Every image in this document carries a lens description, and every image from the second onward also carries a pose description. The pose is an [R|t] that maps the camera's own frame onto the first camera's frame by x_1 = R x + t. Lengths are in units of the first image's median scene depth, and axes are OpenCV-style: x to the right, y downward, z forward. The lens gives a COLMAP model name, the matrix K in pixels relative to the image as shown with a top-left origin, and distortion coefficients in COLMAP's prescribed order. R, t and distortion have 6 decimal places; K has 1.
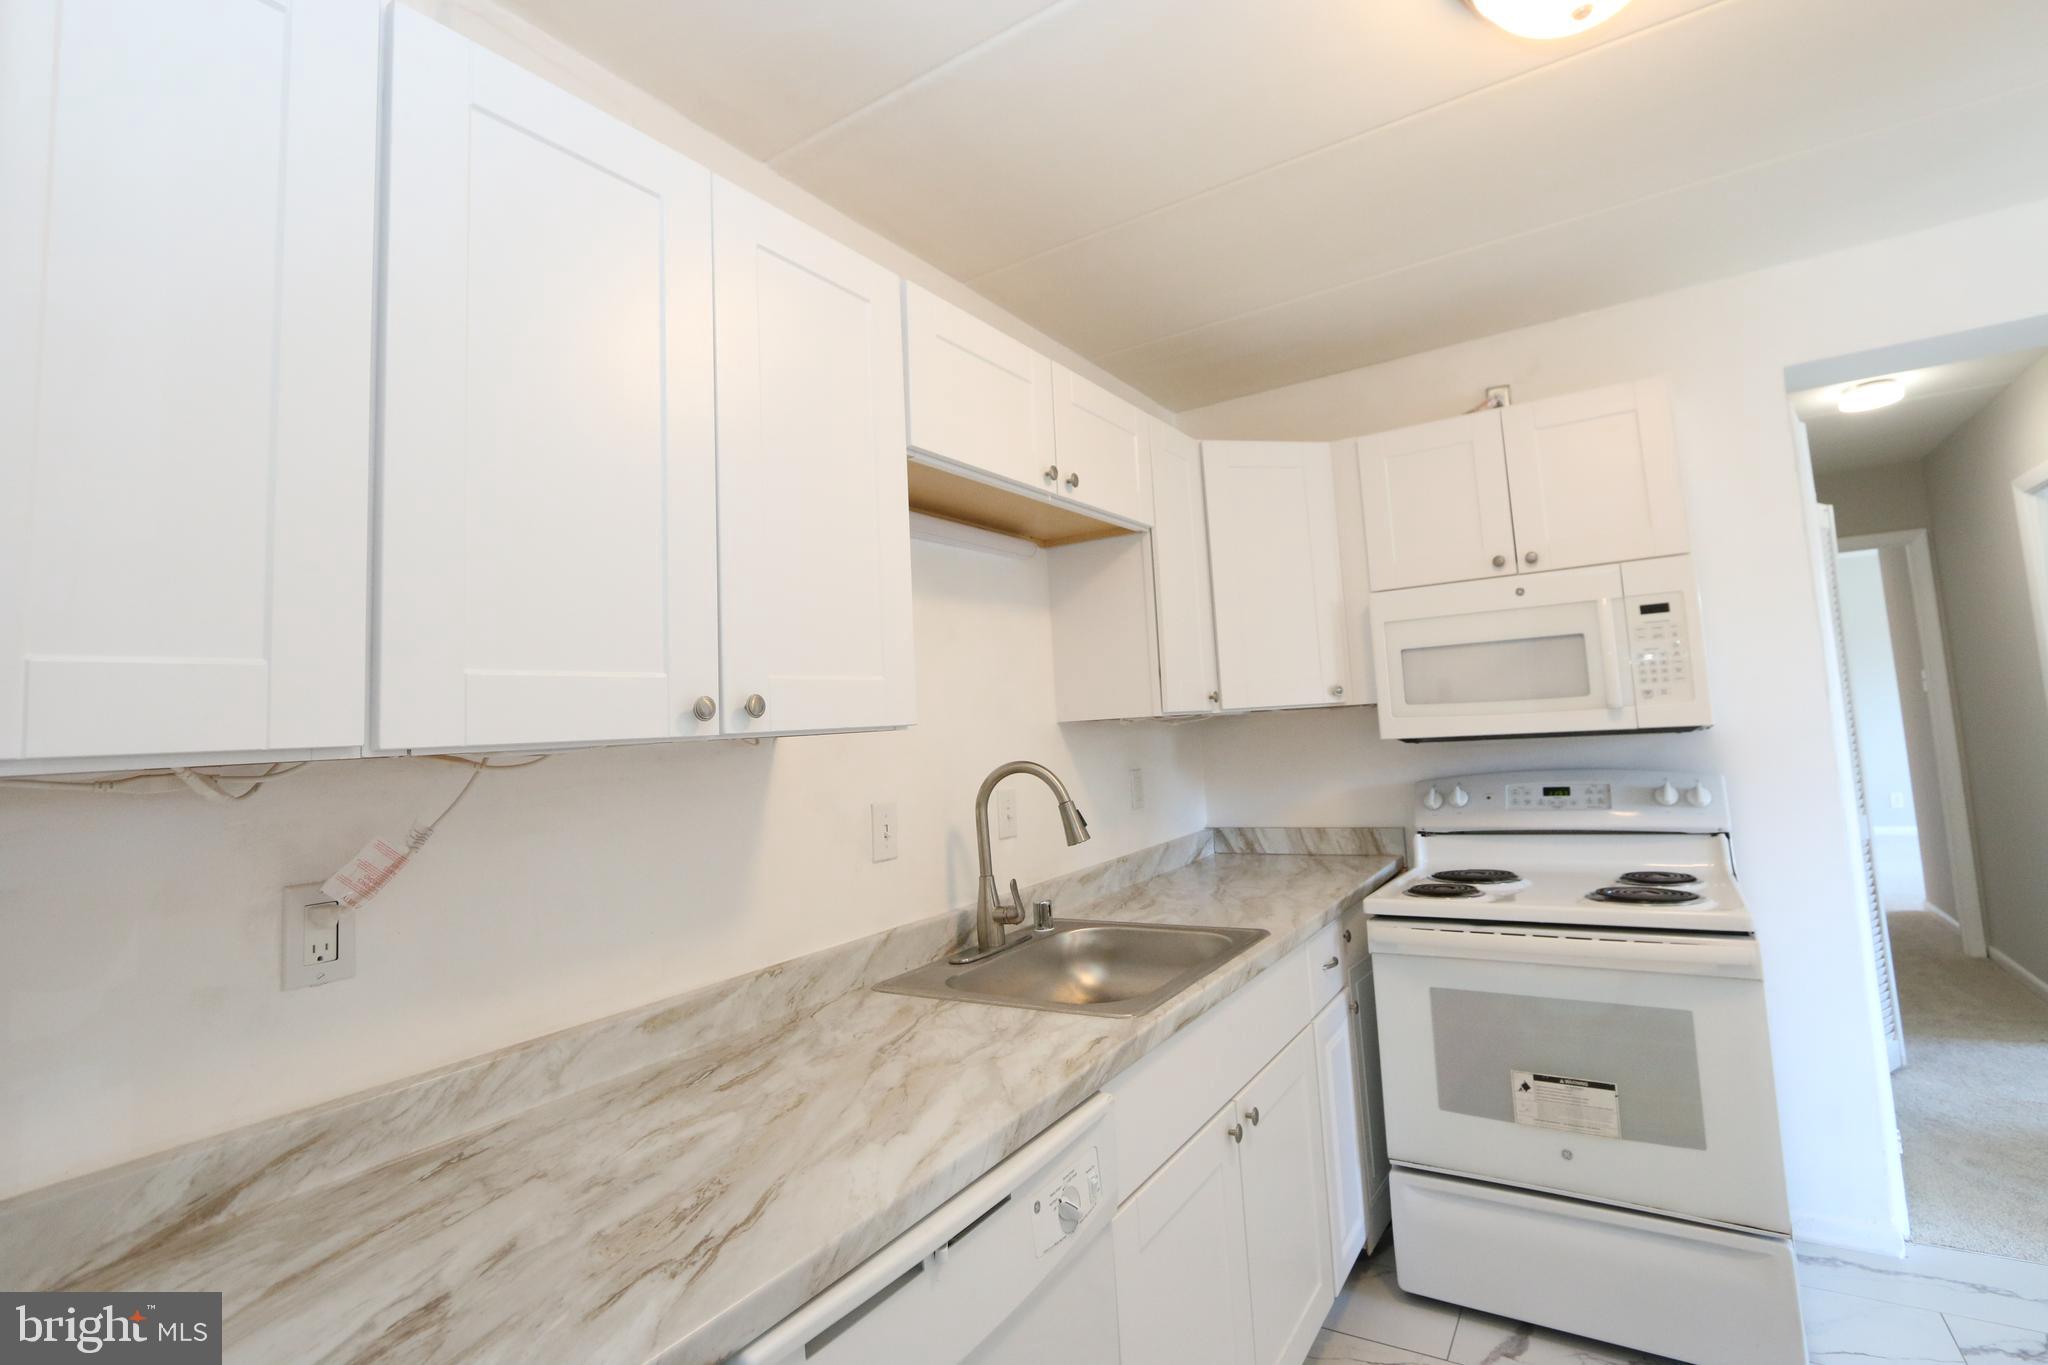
lens RADIAL K [[937.8, 0, 1062.6], [0, 937.8, 638.3], [0, 0, 1]] dist [-0.015385, 0.001931]
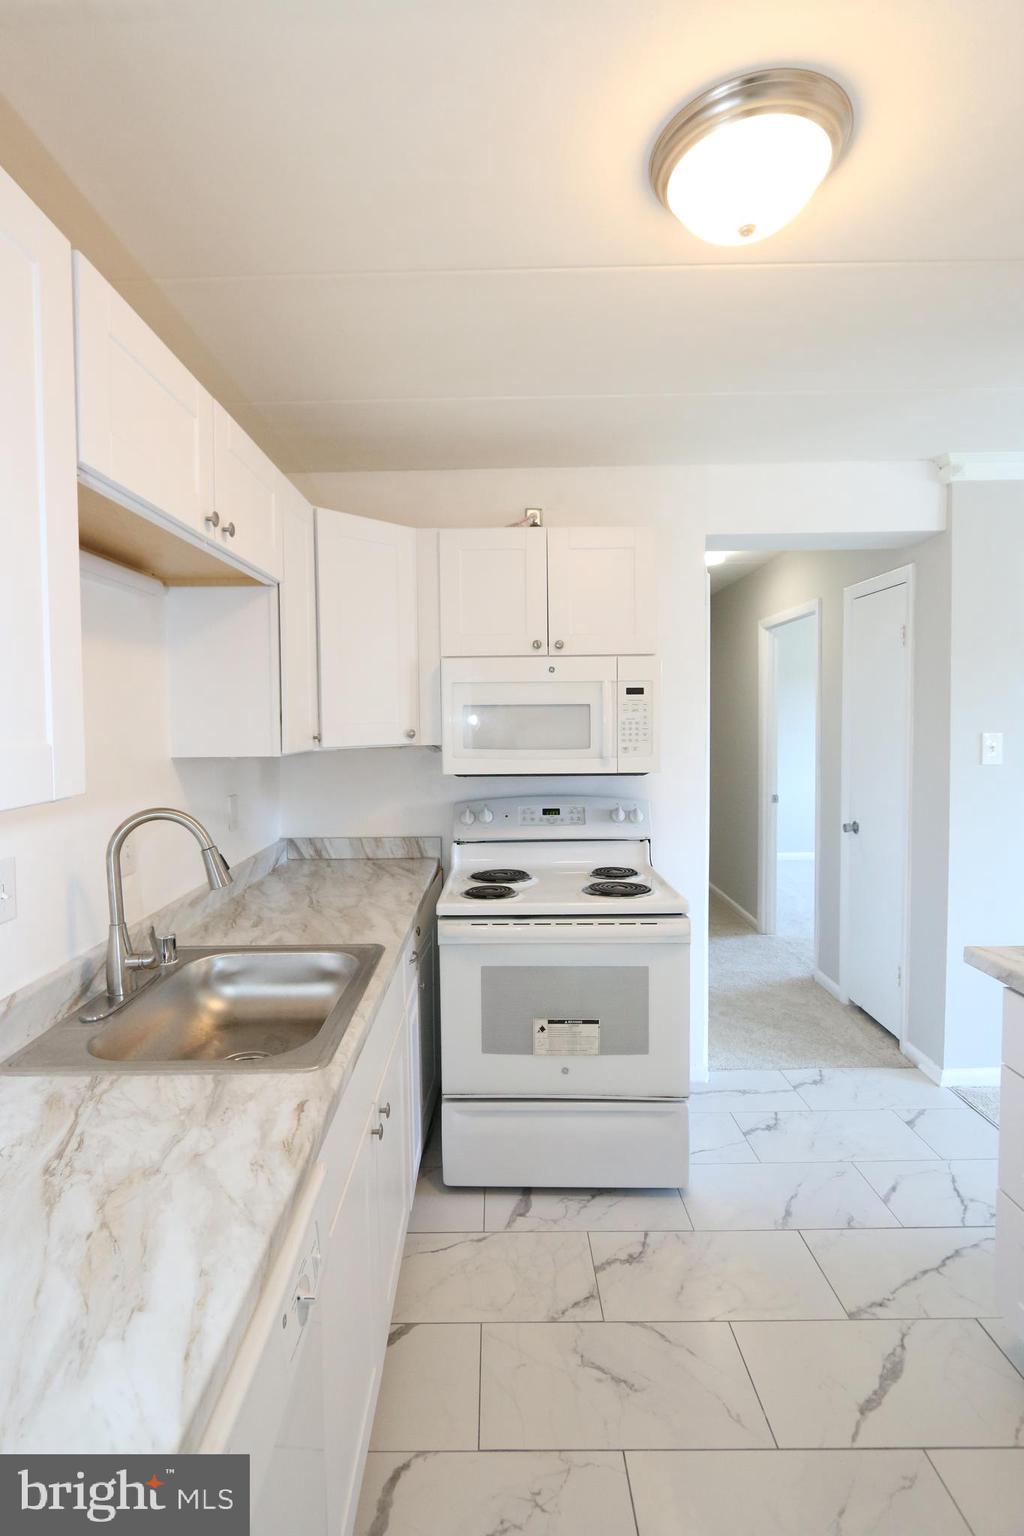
lens RADIAL K [[703.3, 0, 488.3], [0, 703.3, 745.6], [0, 0, 1]] dist [-0.015385, 0.001931]
pose [[0.858064, 0.026483, 0.512859, -0.124838], [-0.087747, 0.991544, 0.095609, -0.035309], [-0.505990, -0.127041, 0.853132, 0.193828]]
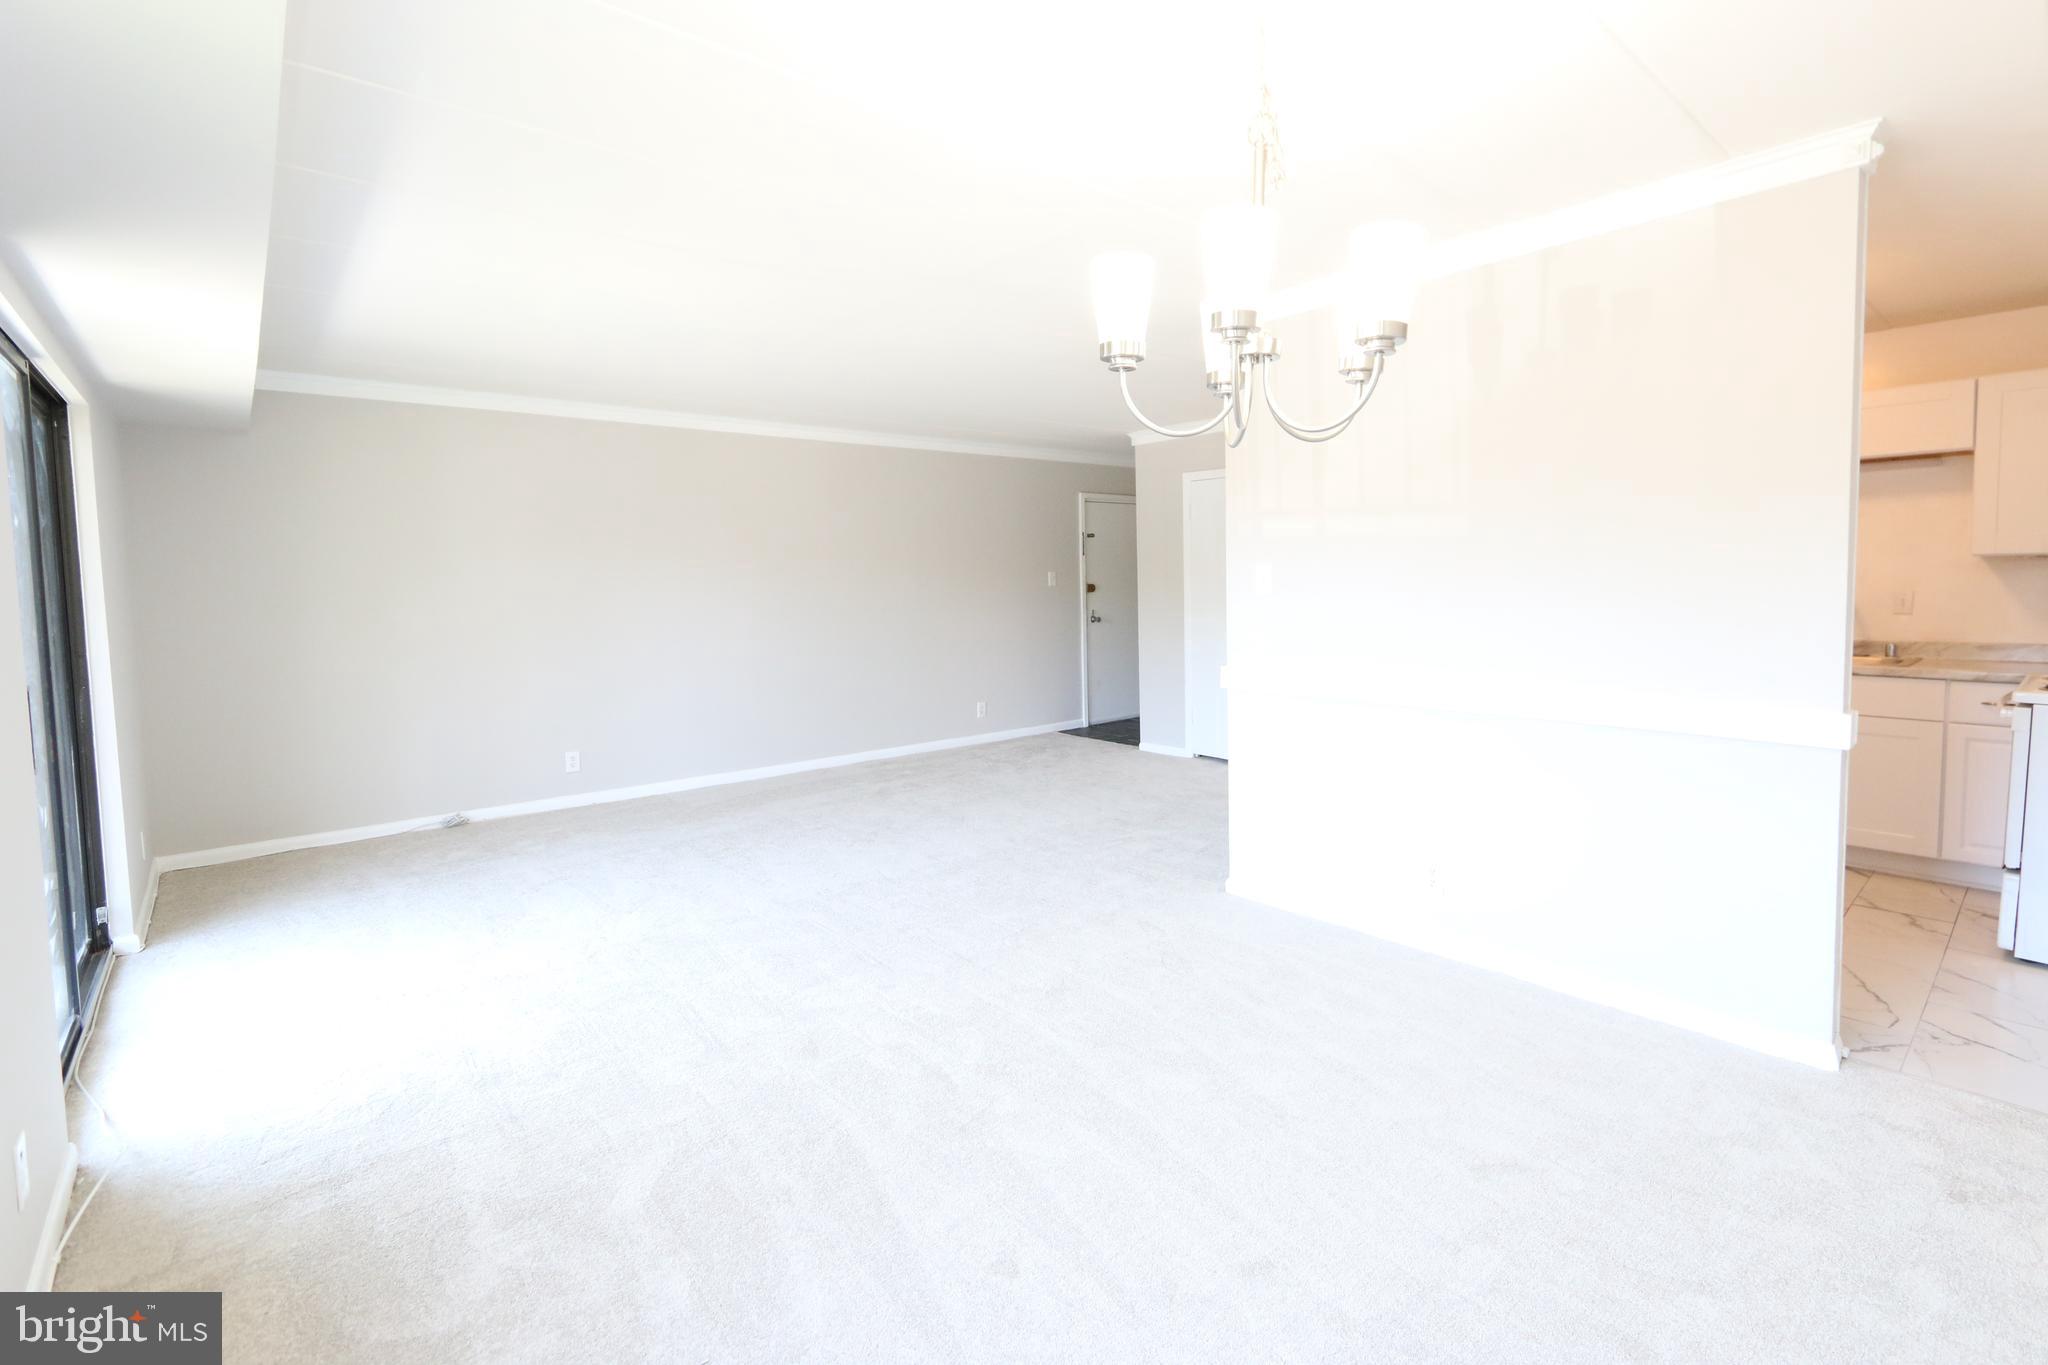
lens RADIAL K [[940.8, 0, 1060.3], [0, 940.8, 628.5], [0, 0, 1]] dist [-0.016112, 0.003133]
pose [[-0.281156, 0.118195, -0.952356, 2.565717], [0.125893, 0.988353, 0.085496, -0.168144], [0.951368, -0.095857, -0.292762, -0.145530]]
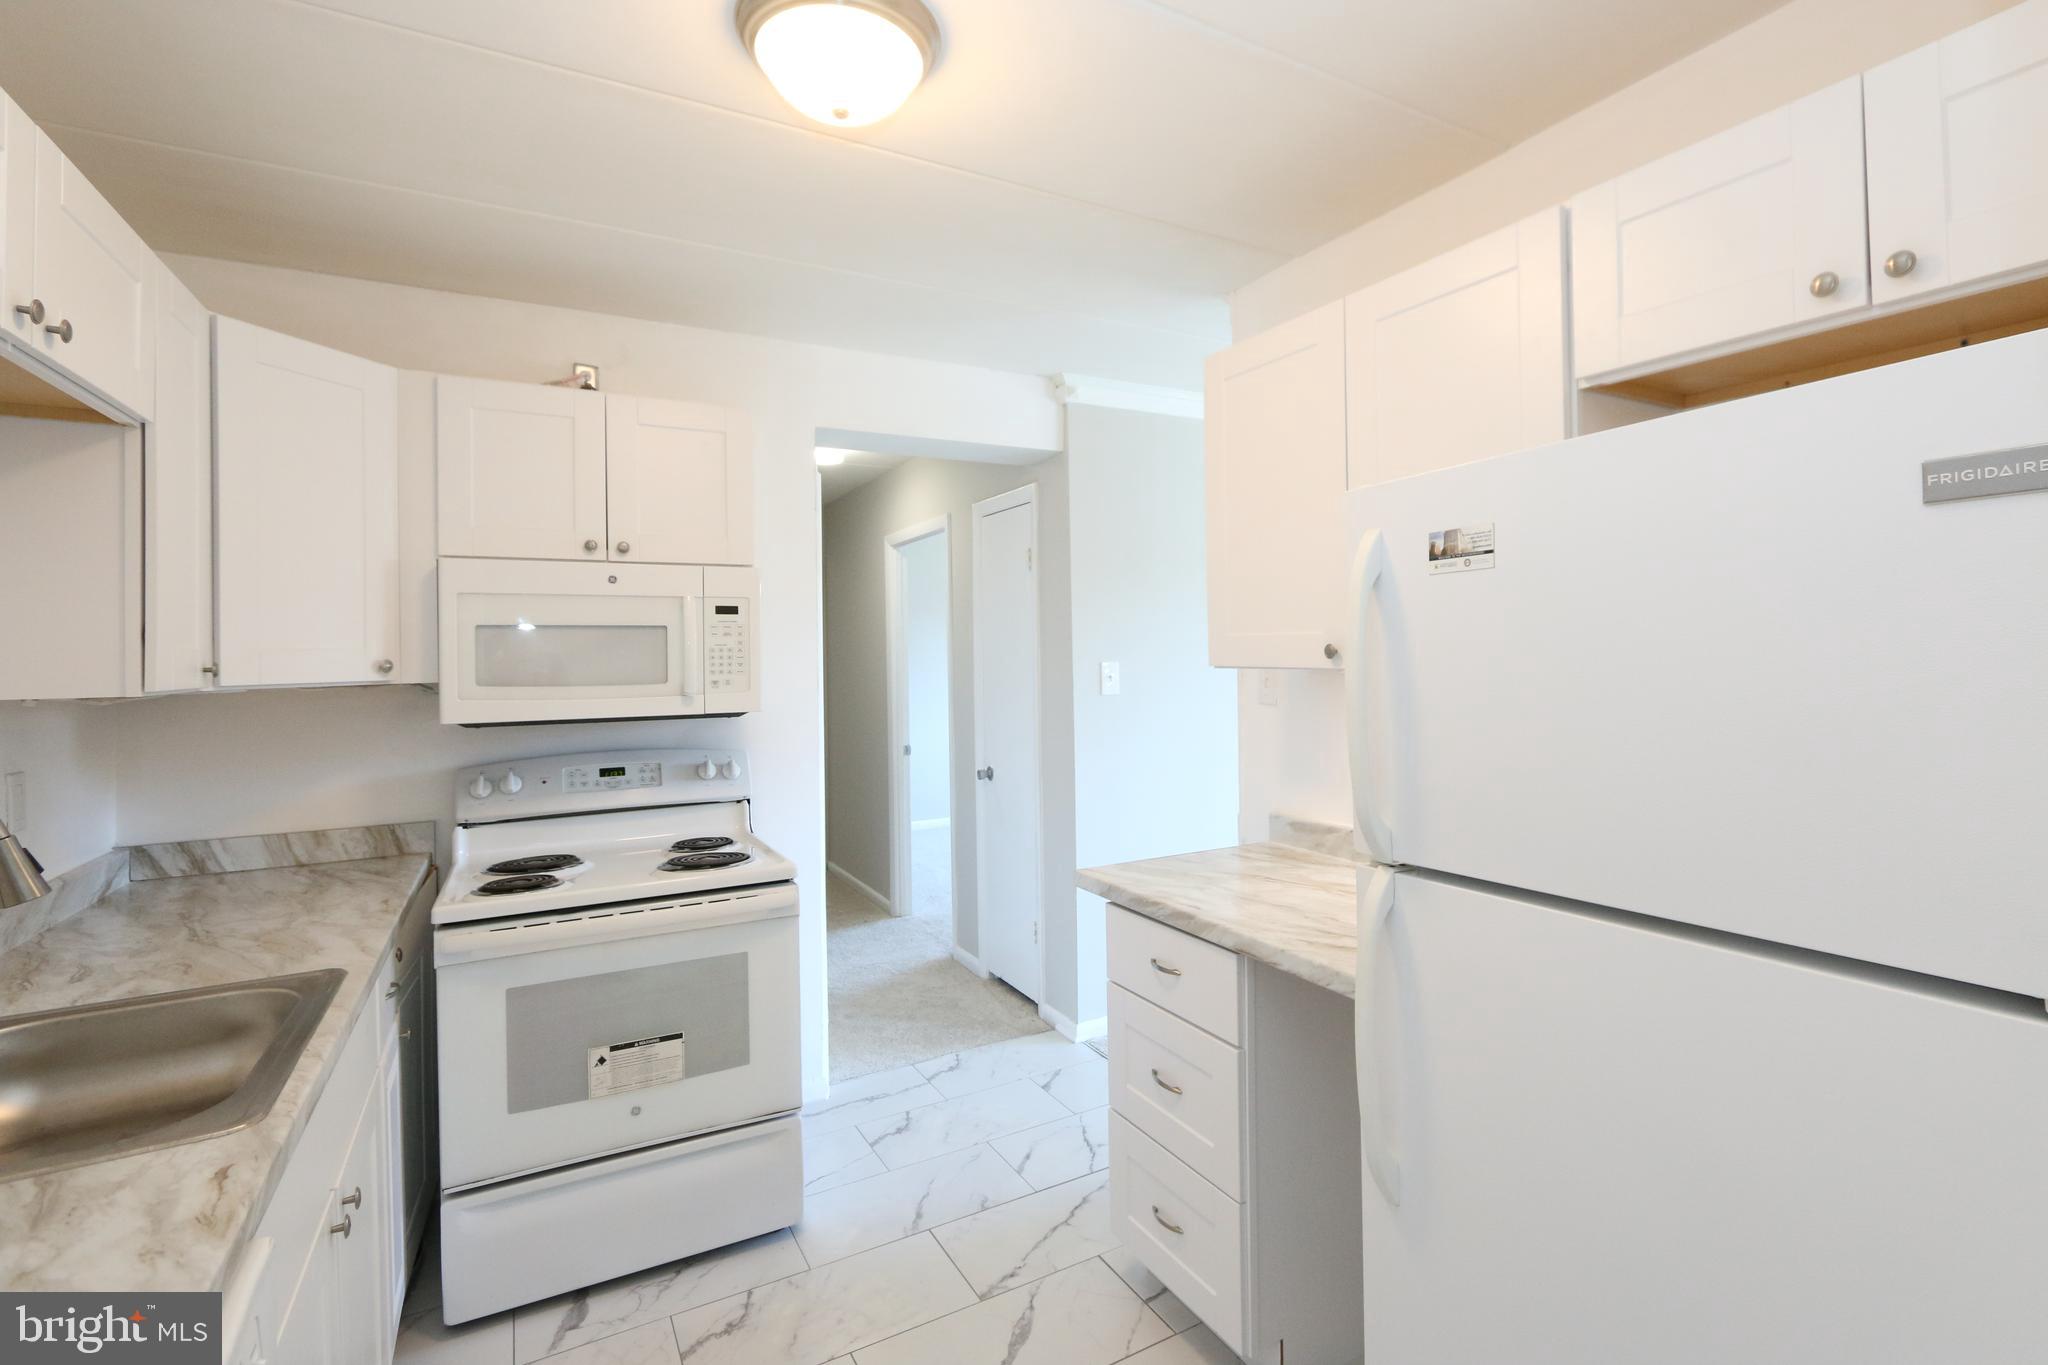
lens RADIAL K [[936.7, 0, 1053.5], [0, 936.7, 647.5], [0, 0, 1]] dist [-0.014311, 0.001507]
pose [[0.480665, 0.057030, 0.875048, -0.193559], [-0.097139, 0.995204, -0.011502, -0.012986], [-0.871508, -0.079473, 0.483899, 0.096331]]
